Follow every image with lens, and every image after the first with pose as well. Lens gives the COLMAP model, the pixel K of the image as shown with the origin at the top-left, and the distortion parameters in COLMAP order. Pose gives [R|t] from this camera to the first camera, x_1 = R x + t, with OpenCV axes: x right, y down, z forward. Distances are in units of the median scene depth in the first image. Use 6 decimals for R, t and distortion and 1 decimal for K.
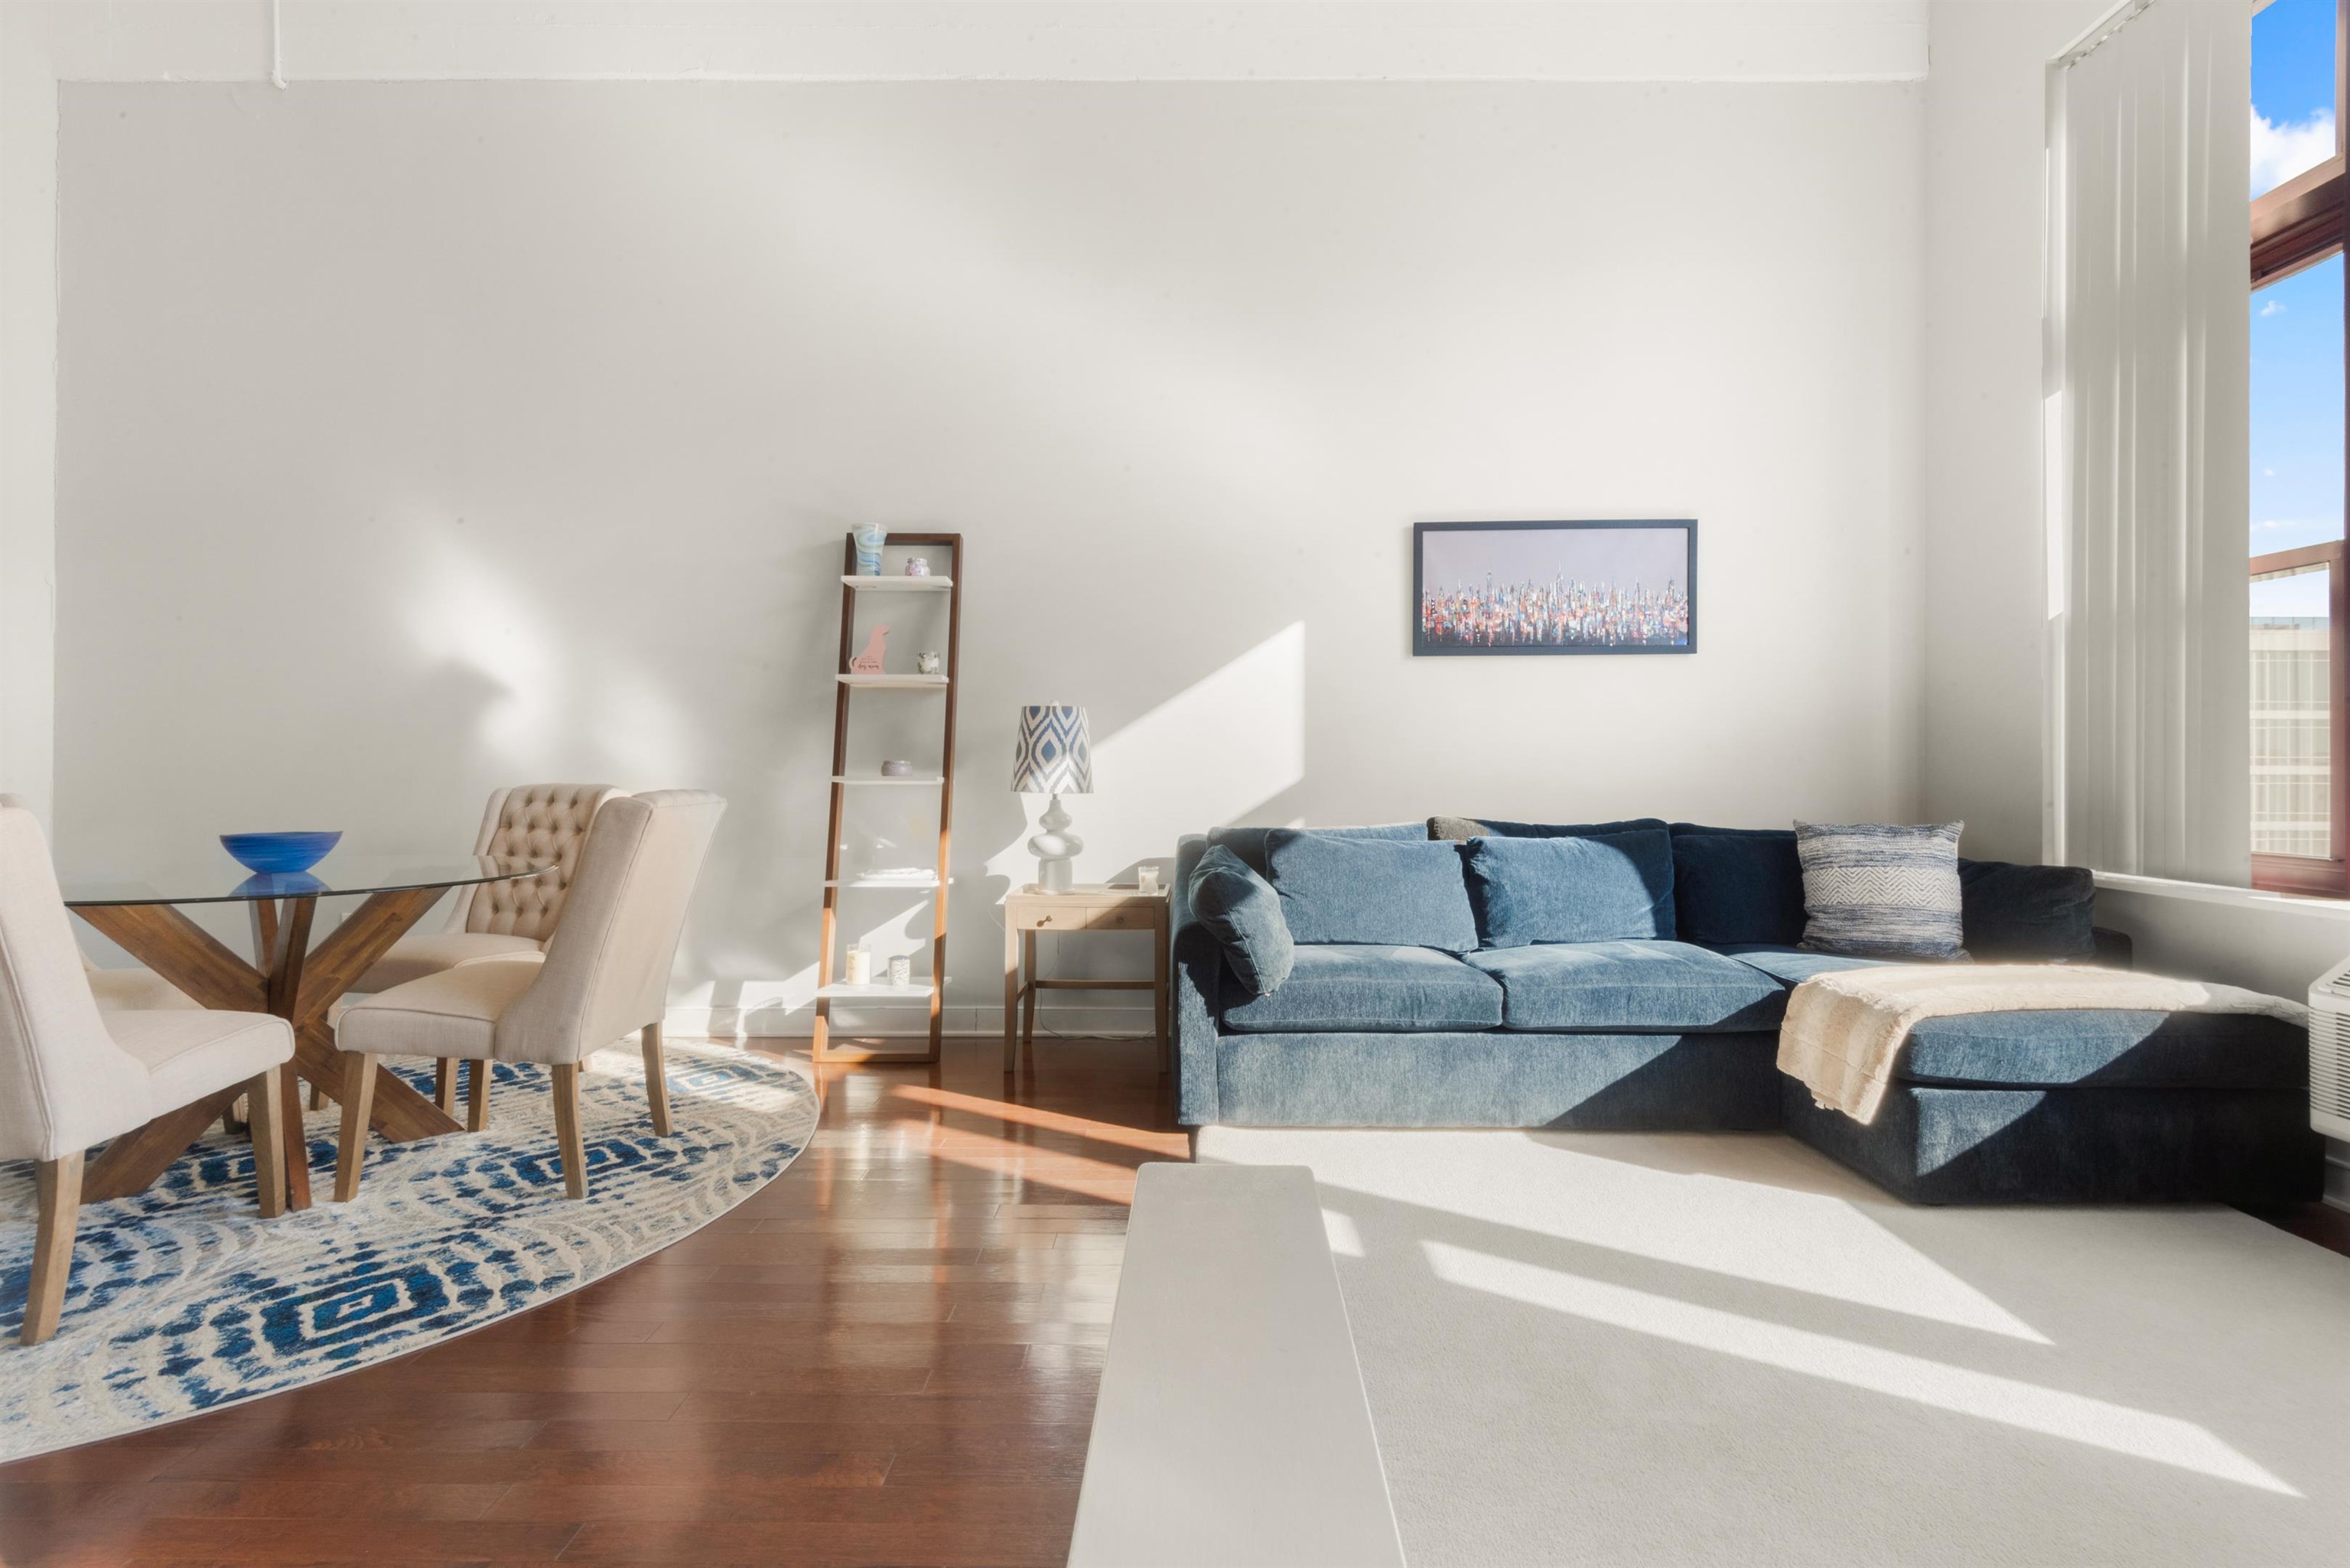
lens RADIAL K [[1067.7, 0, 1187.5], [0, 1067.7, 781.5], [0, 0, 1]] dist [0.030919, -0.023029]
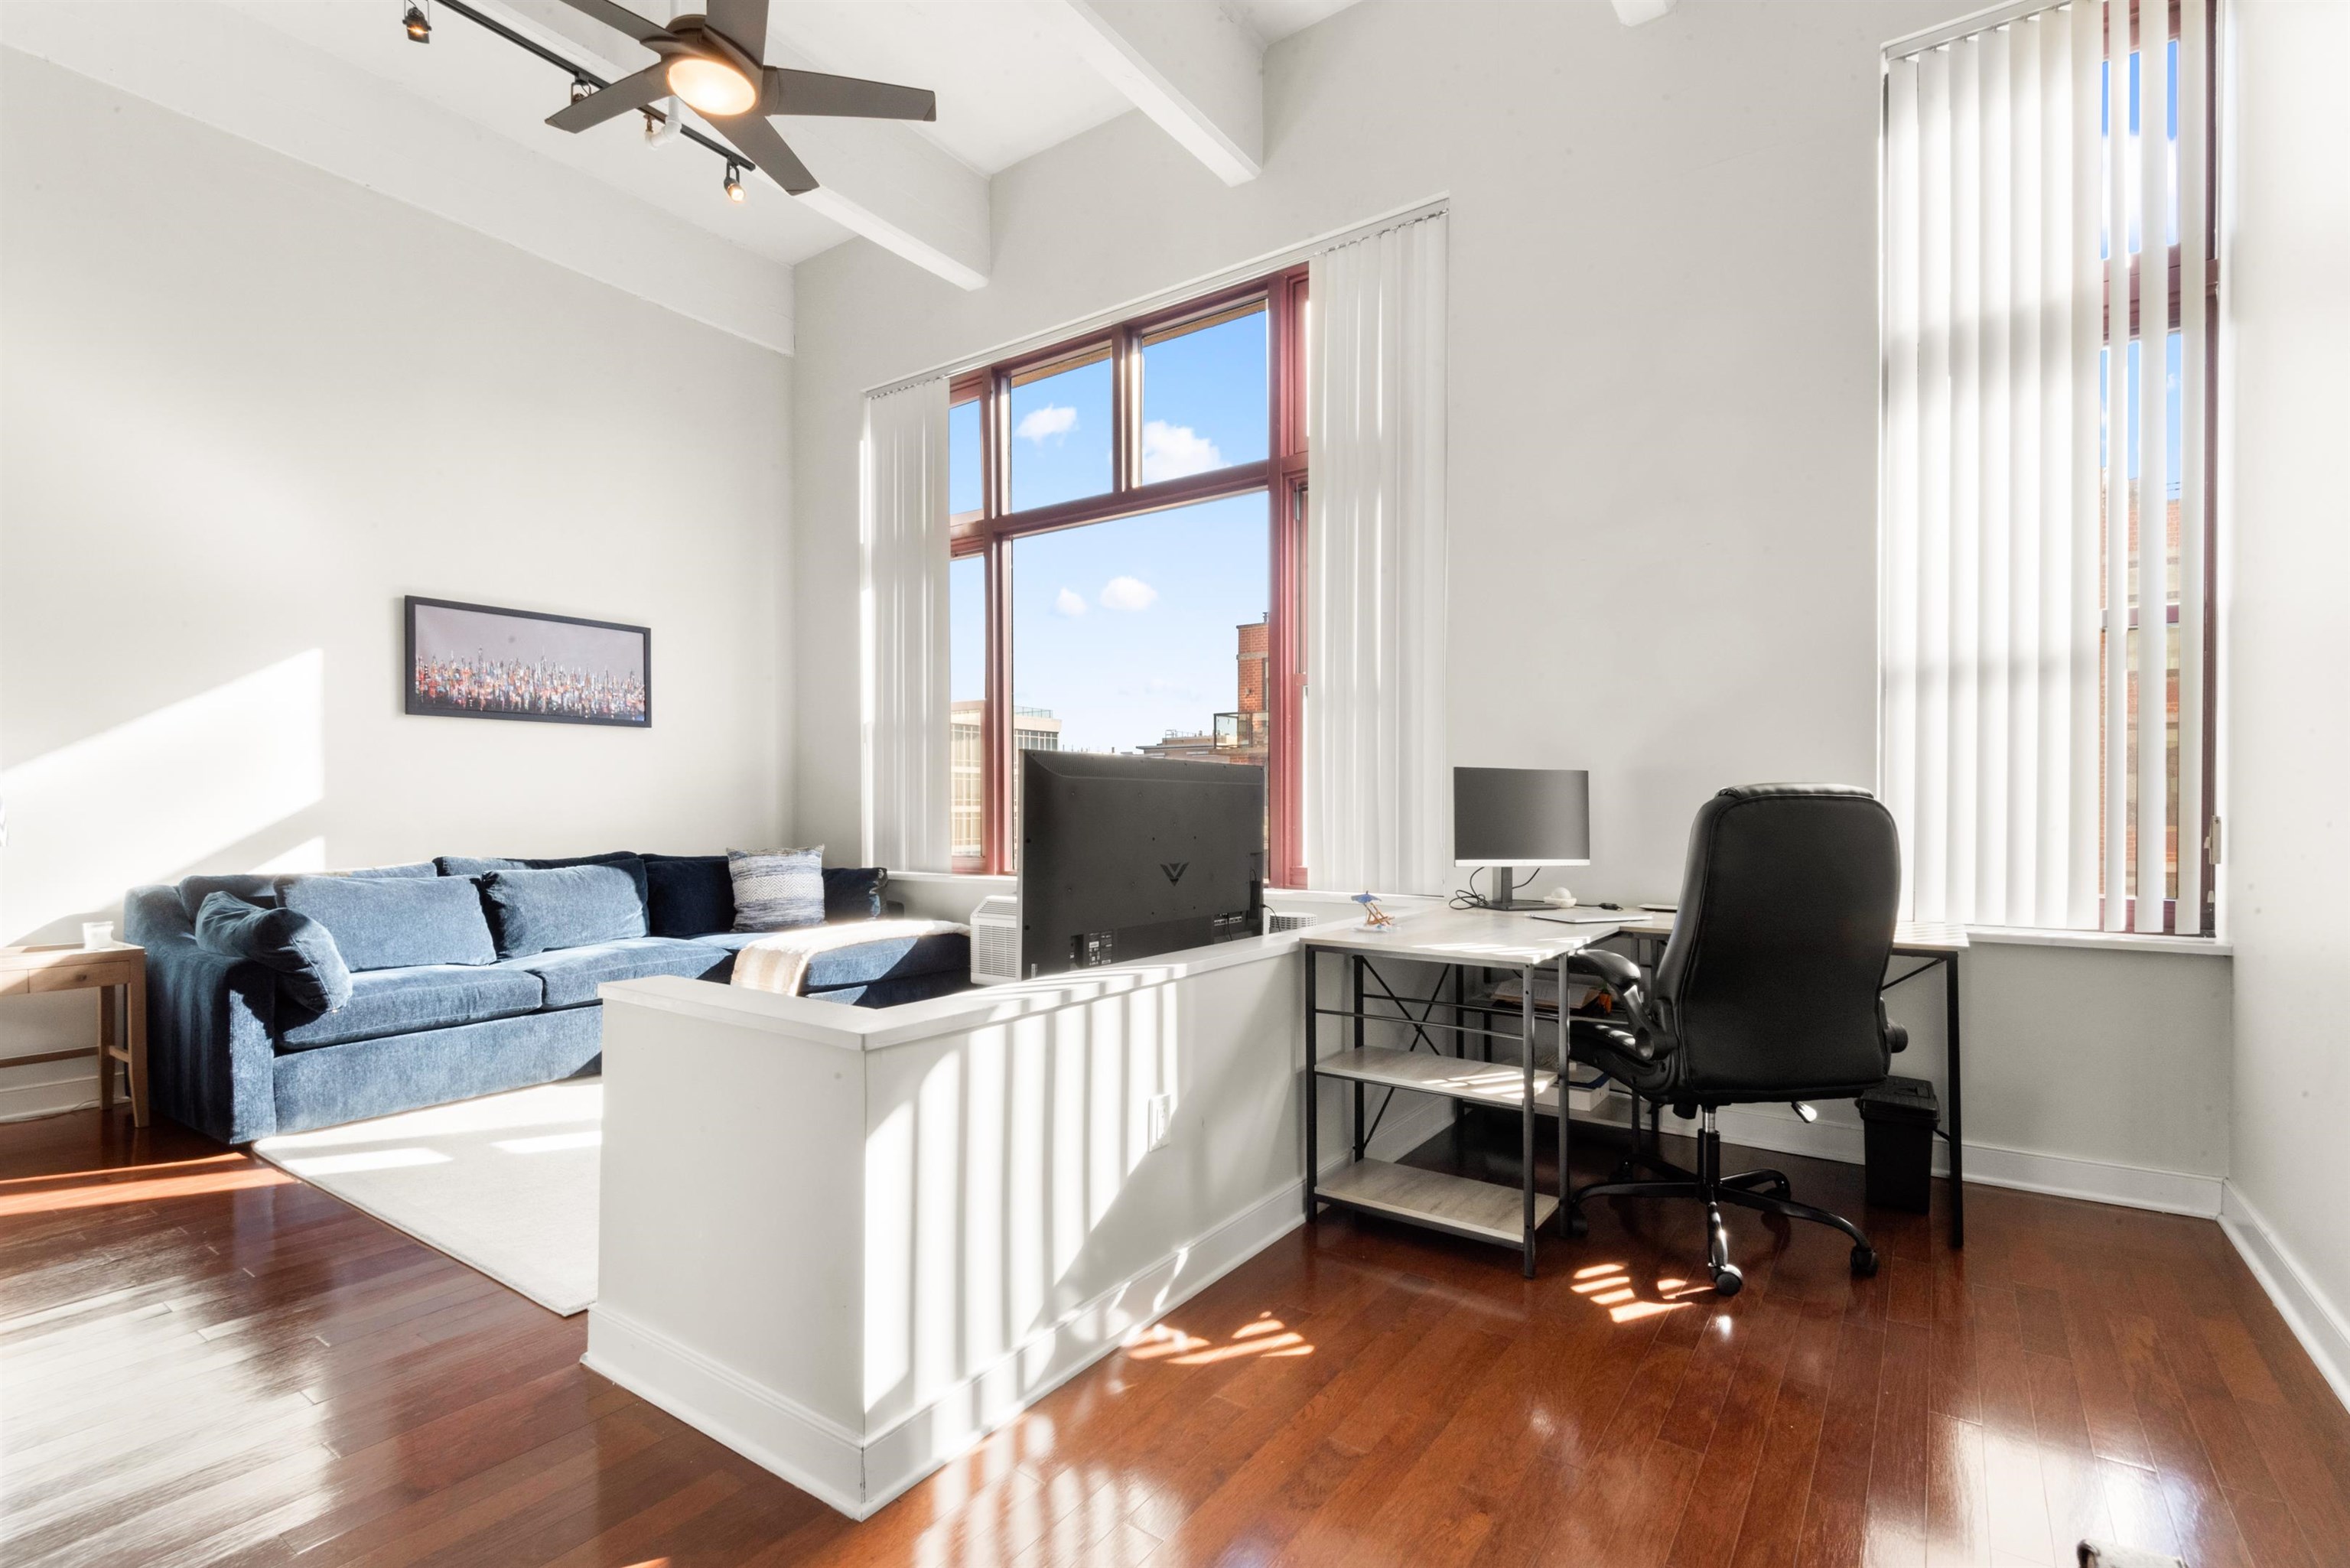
lens RADIAL K [[1092.3, 0, 1178.7], [0, 1092.3, 798.1], [0, 0, 1]] dist [0.033470, -0.000156]
pose [[0.563599, 0.004037, 0.826039, -0.365828], [0.012130, 0.999840, -0.013162, -0.005654], [-0.825960, 0.017438, 0.563460, -0.402348]]
